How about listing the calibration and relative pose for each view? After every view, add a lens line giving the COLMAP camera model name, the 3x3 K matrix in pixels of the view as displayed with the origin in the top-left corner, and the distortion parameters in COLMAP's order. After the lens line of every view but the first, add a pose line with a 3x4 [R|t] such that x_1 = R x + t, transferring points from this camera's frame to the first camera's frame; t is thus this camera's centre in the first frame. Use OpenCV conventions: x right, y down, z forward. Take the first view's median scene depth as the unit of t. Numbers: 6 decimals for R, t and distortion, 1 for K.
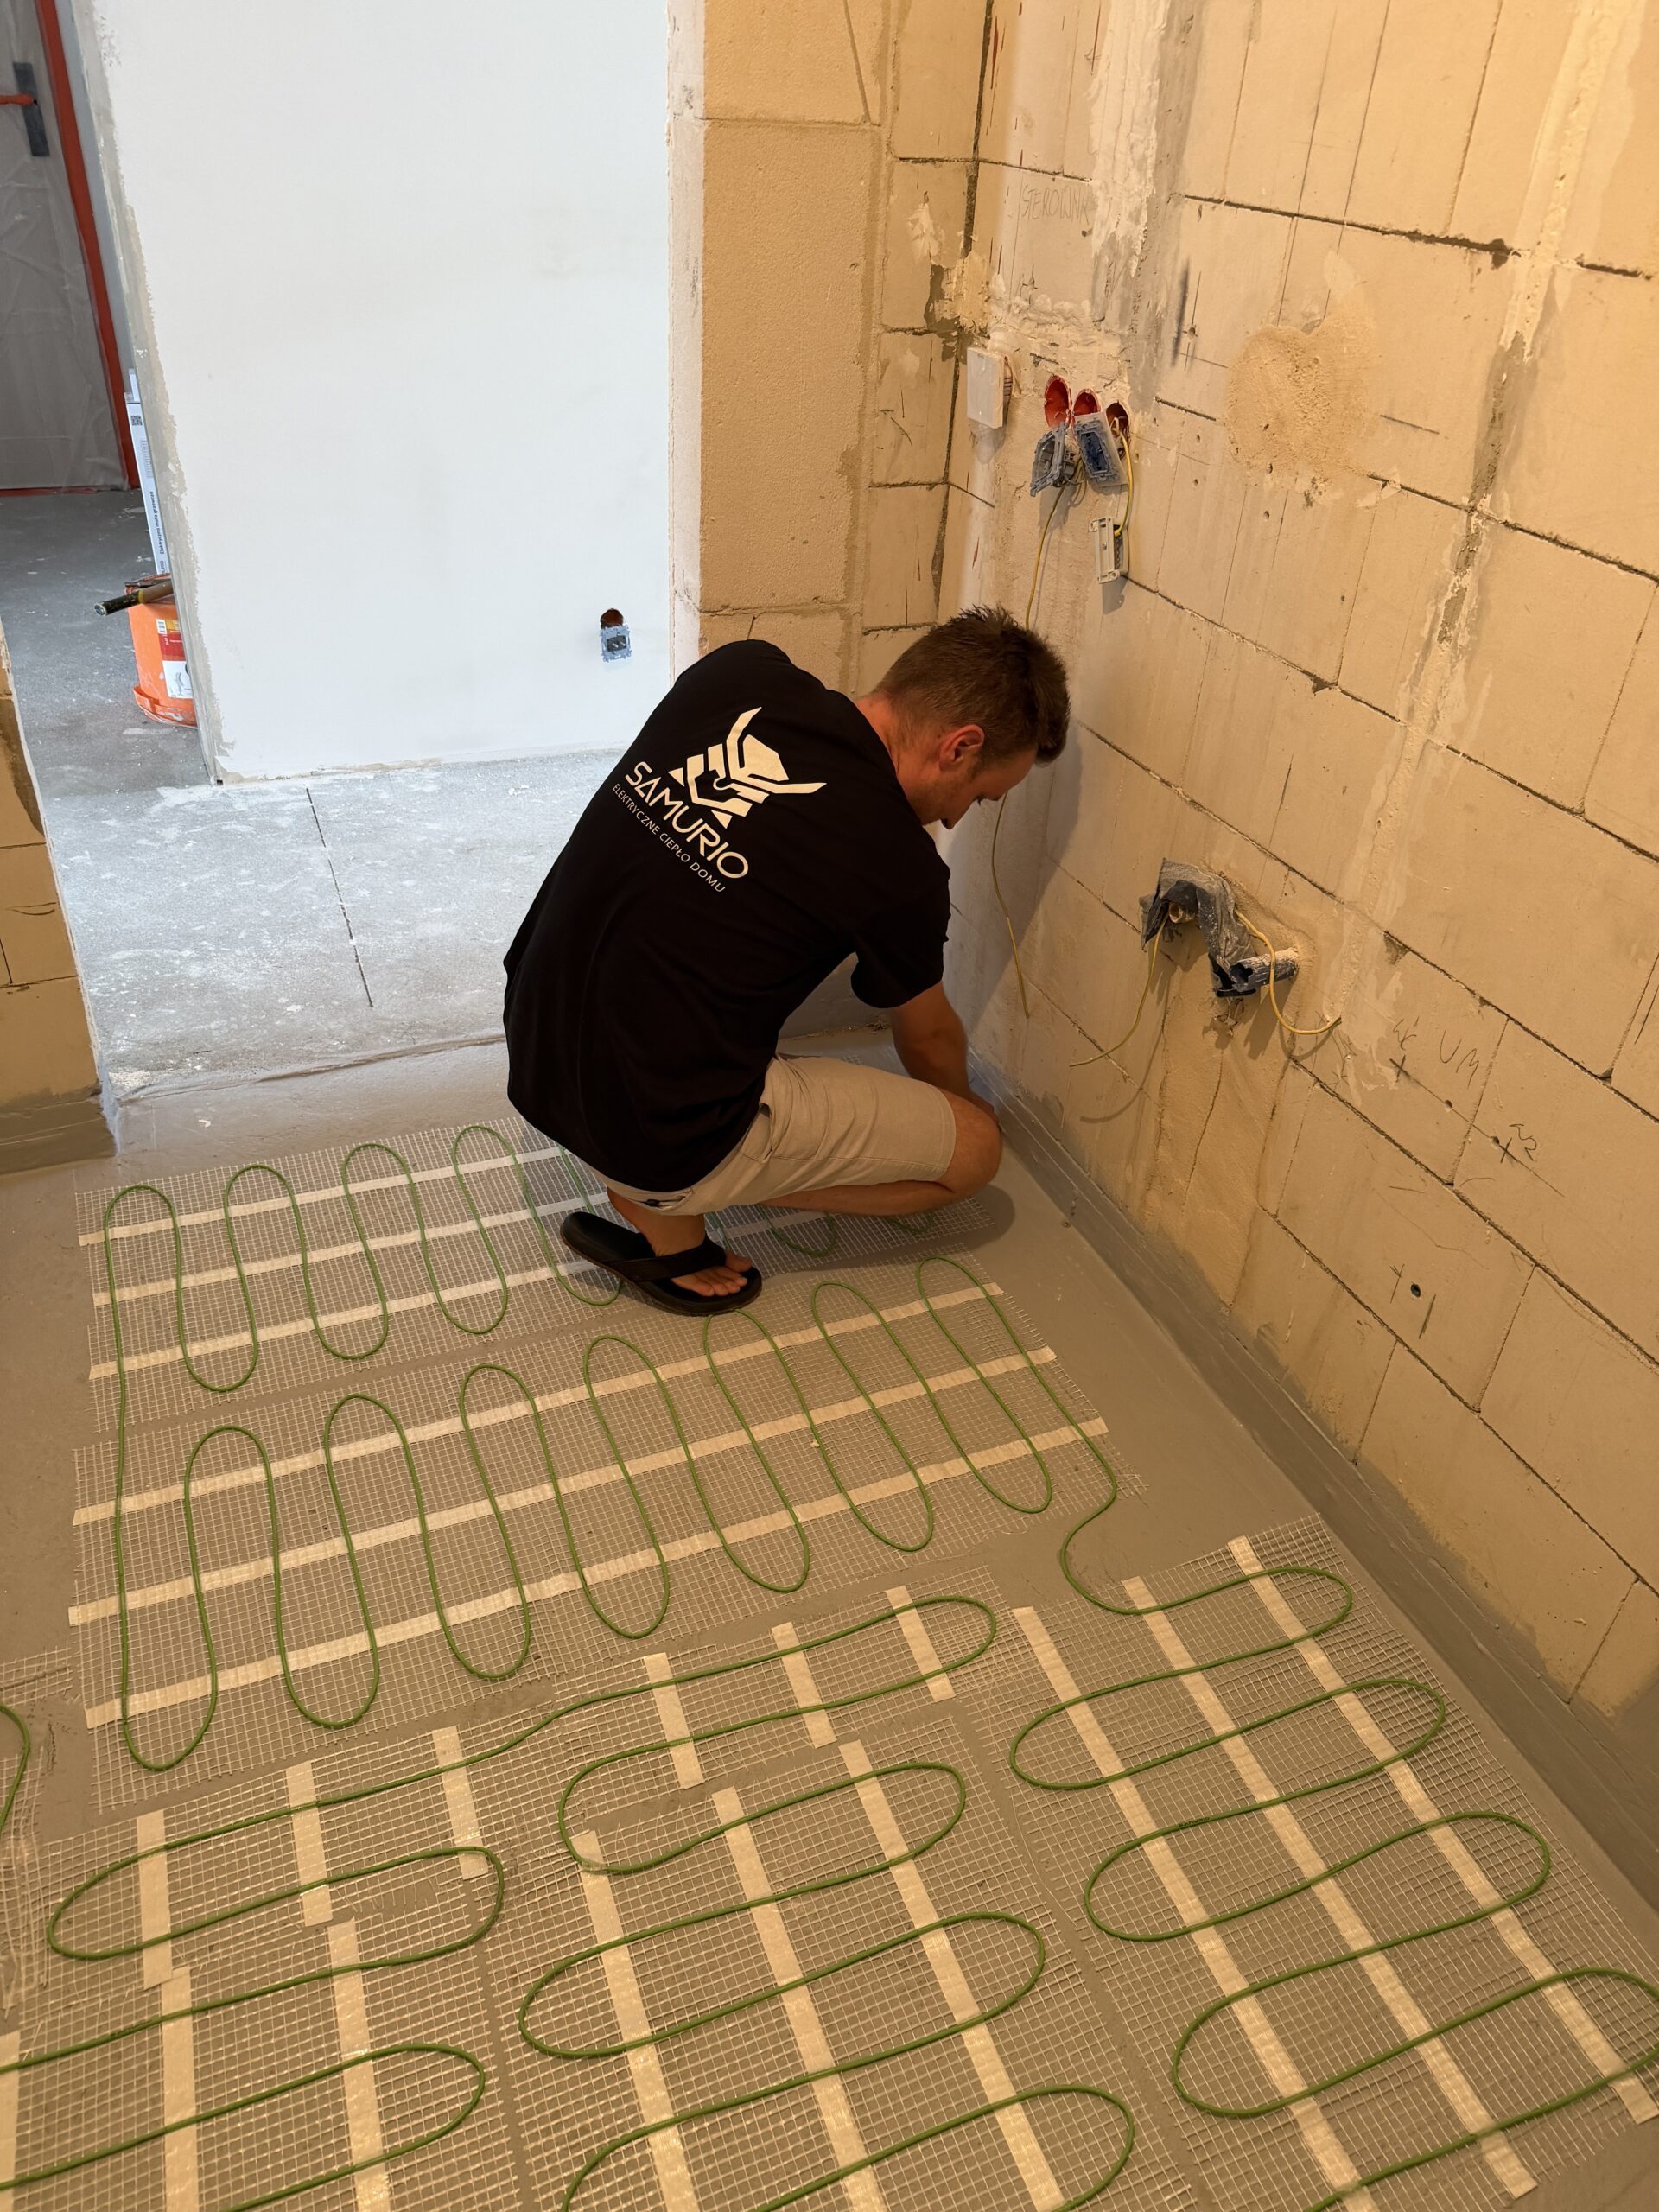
lens RADIAL K [[1562.6, 0, 829.5], [0, 1562.6, 1106.0], [0, 0, 1]] dist [0.074270, -0.095588]
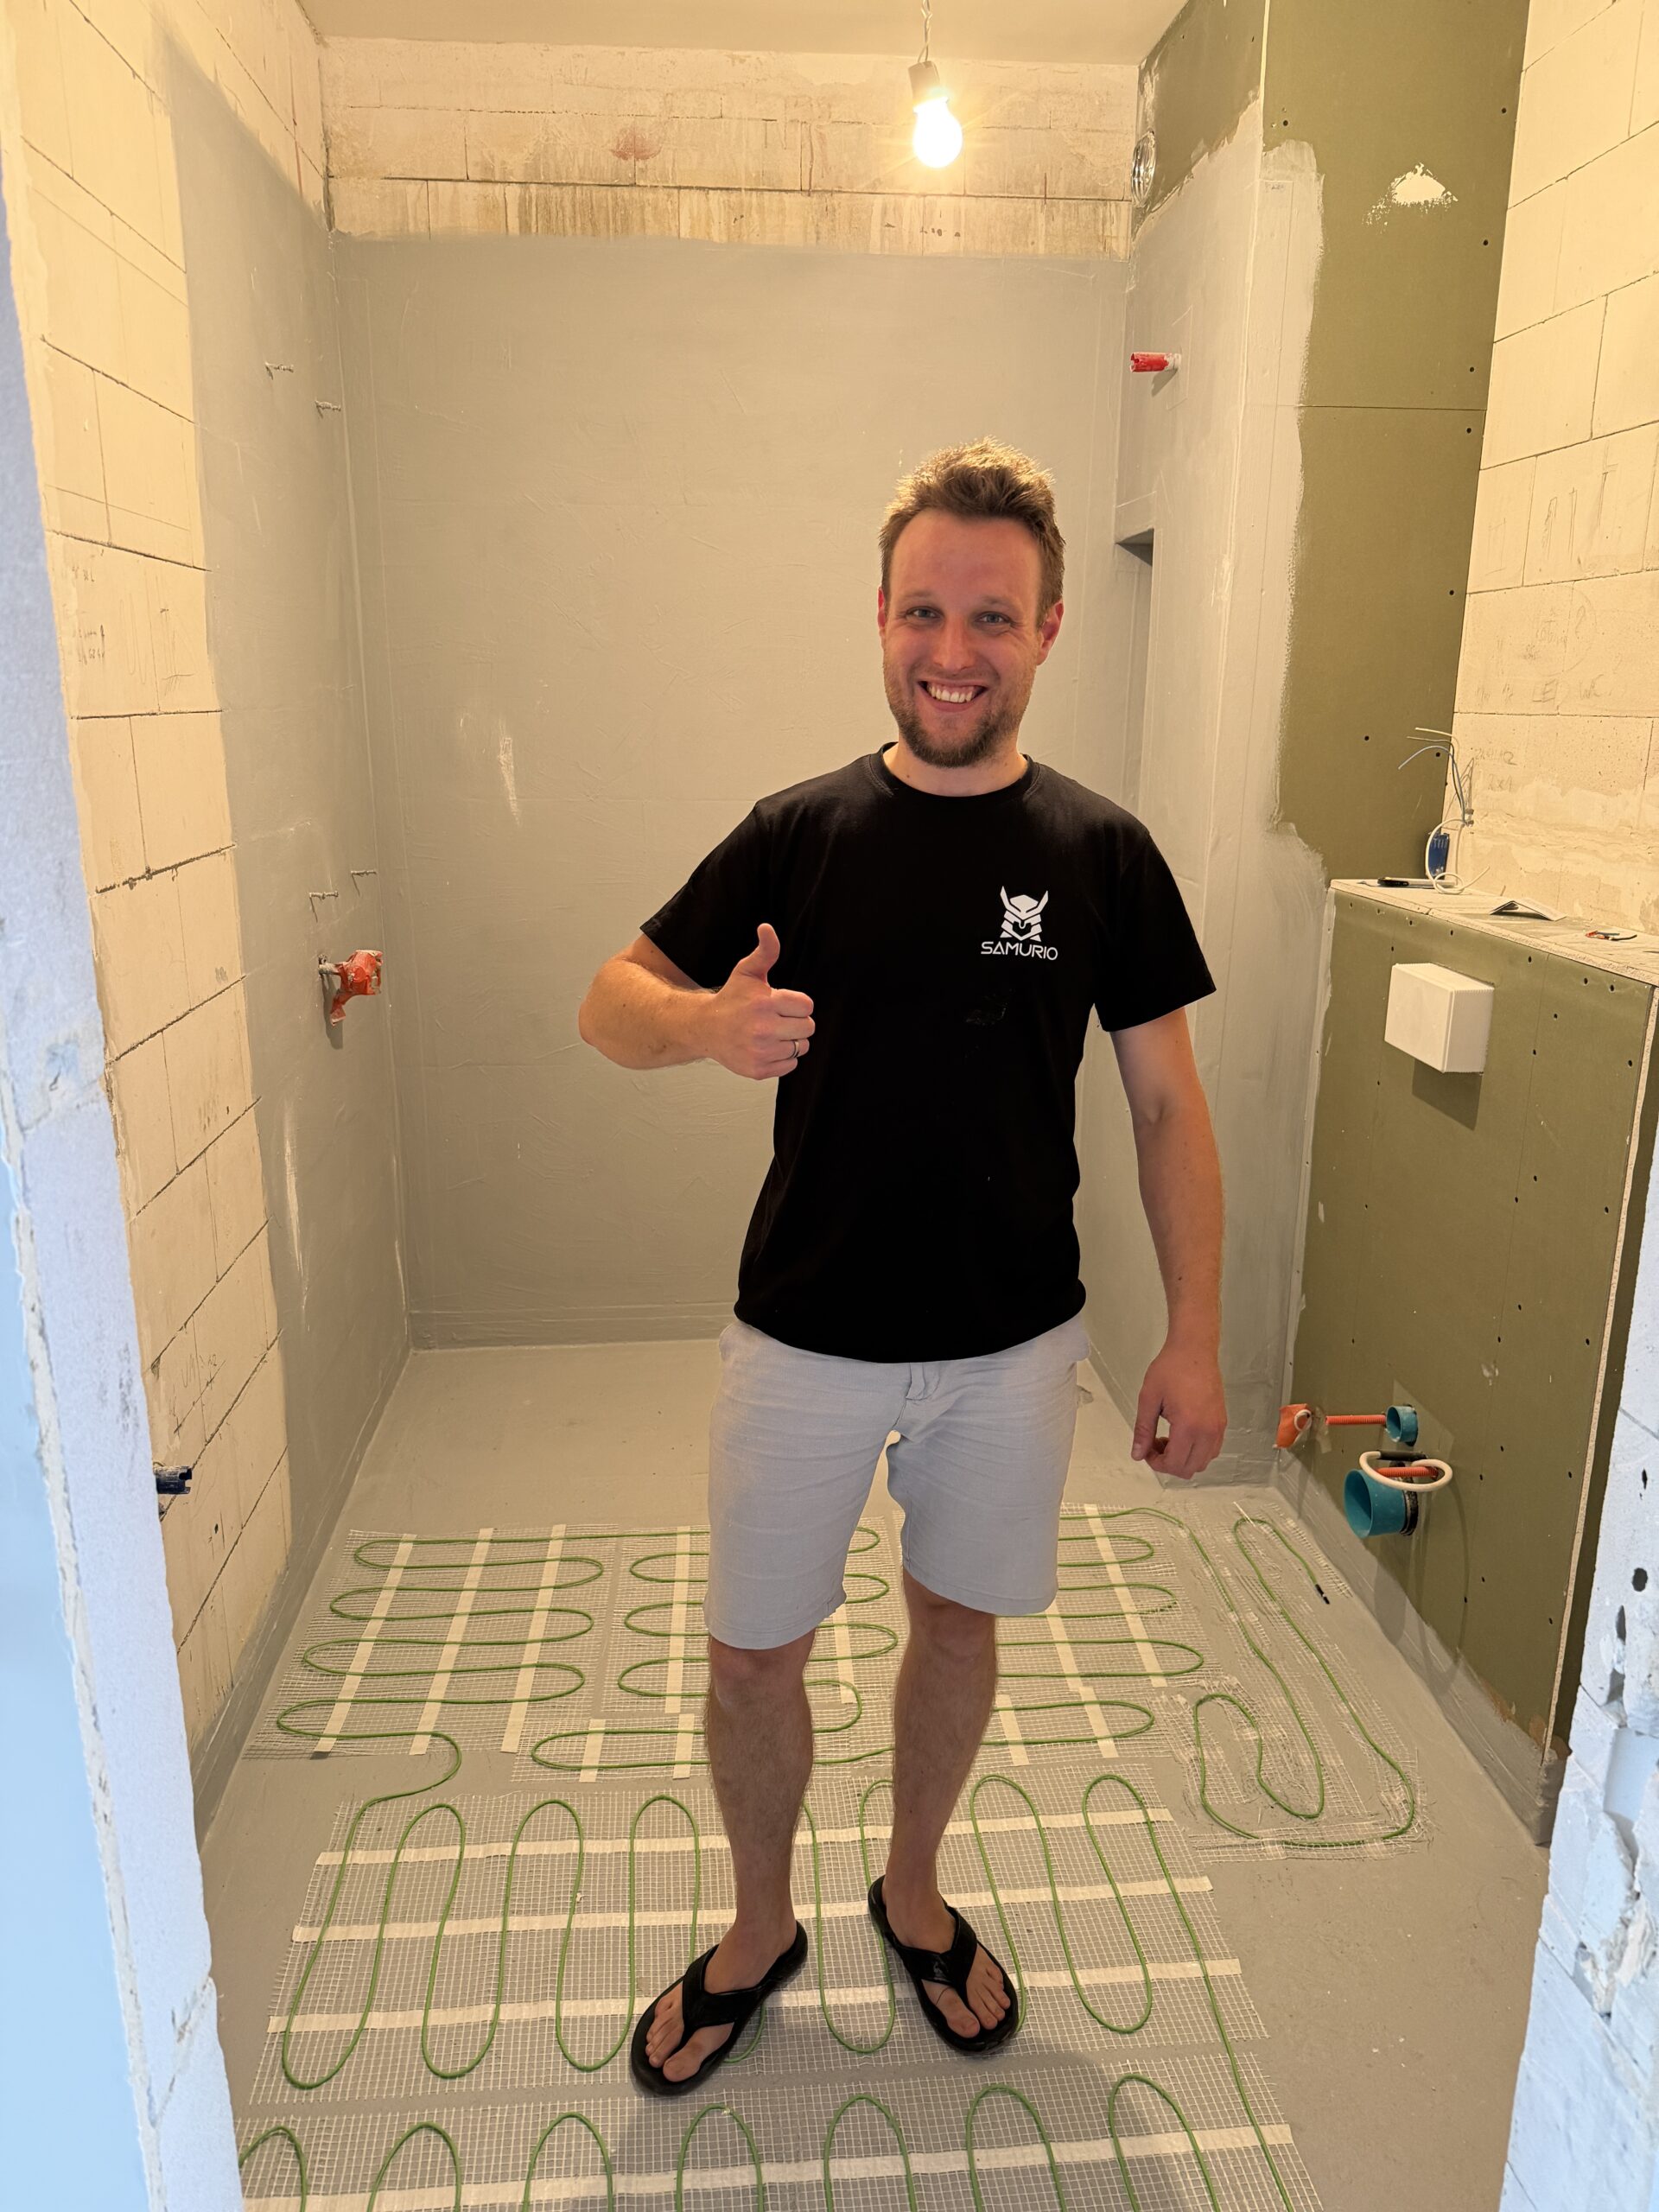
lens RADIAL K [[1562.6, 0, 829.5], [0, 1562.6, 1106.0], [0, 0, 1]] dist [0.074270, -0.095588]
pose [[-0.951418, -0.128048, 0.280015, -0.443473], [0.130287, 0.656573, 0.742925, -1.004393], [-0.278980, 0.743314, -0.607992, 1.322940]]
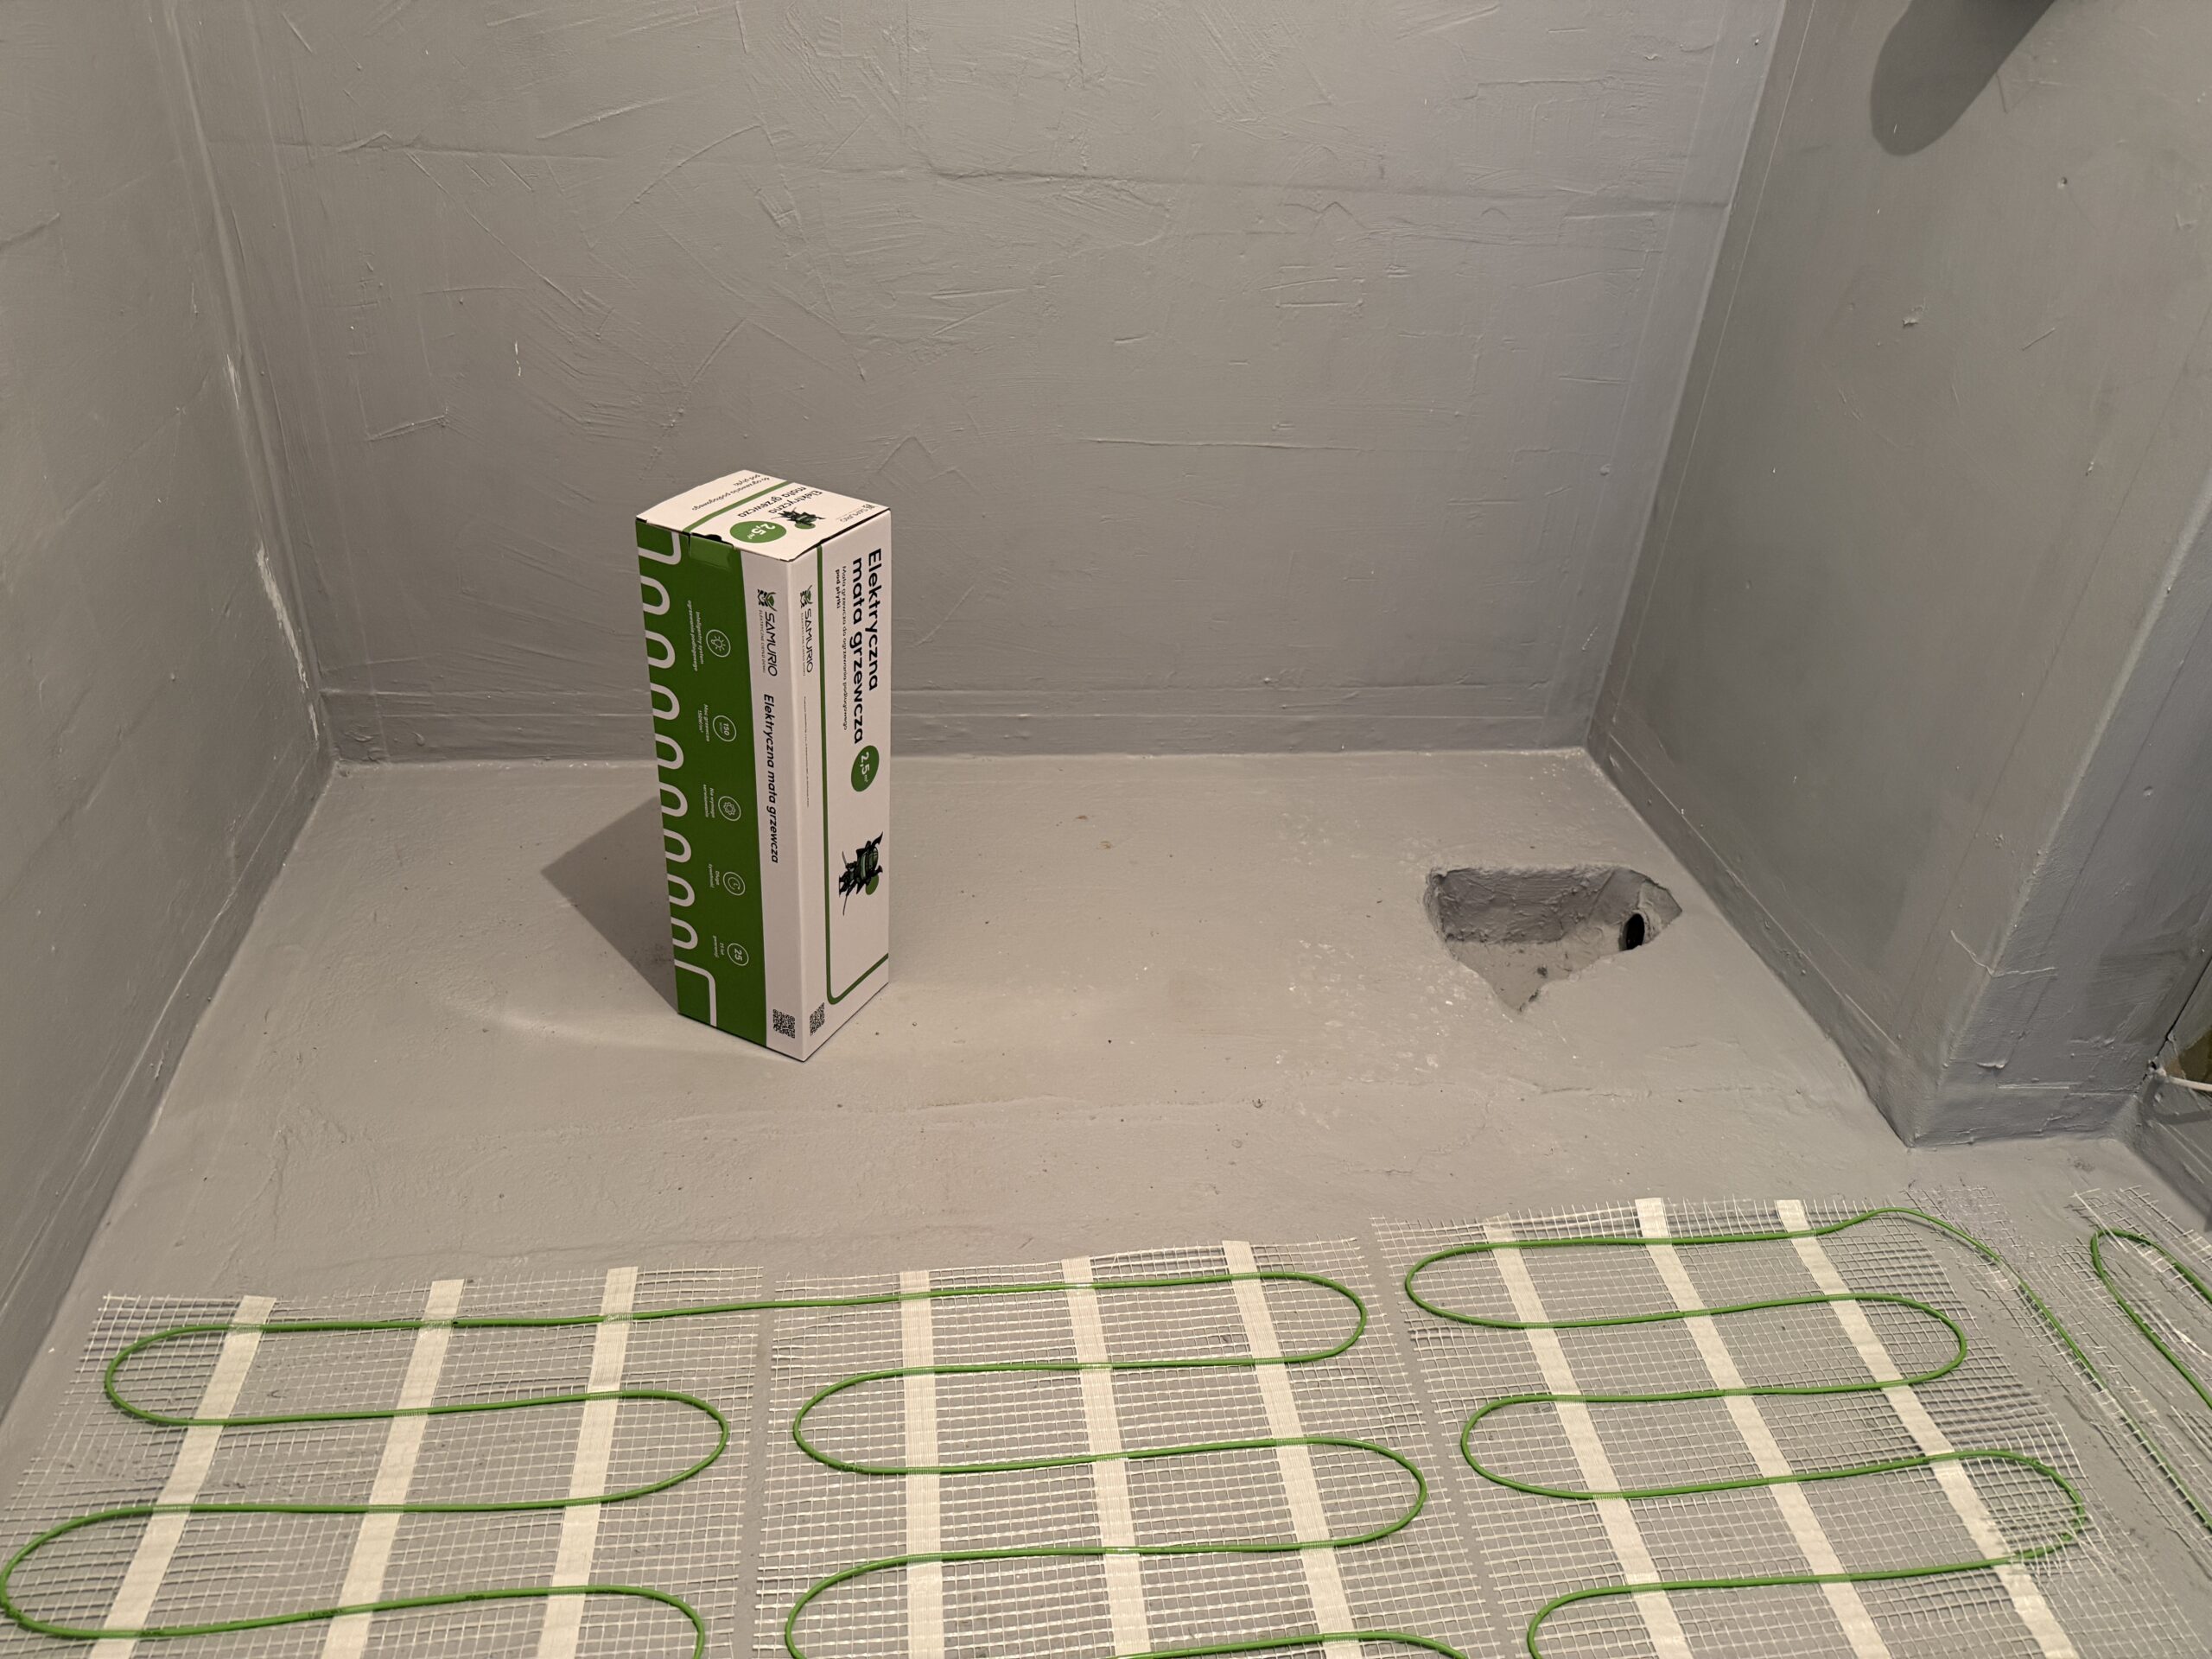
lens RADIAL K [[1562.6, 0, 1104.6], [0, 1562.6, 835.5], [0, 0, 1]] dist [0.074270, -0.095588]
pose [[-0.963946, -0.223915, 0.143772, -0.021564], [0.042676, 0.403214, 0.914110, -0.221801], [-0.262654, 0.887288, -0.379121, 0.745942]]
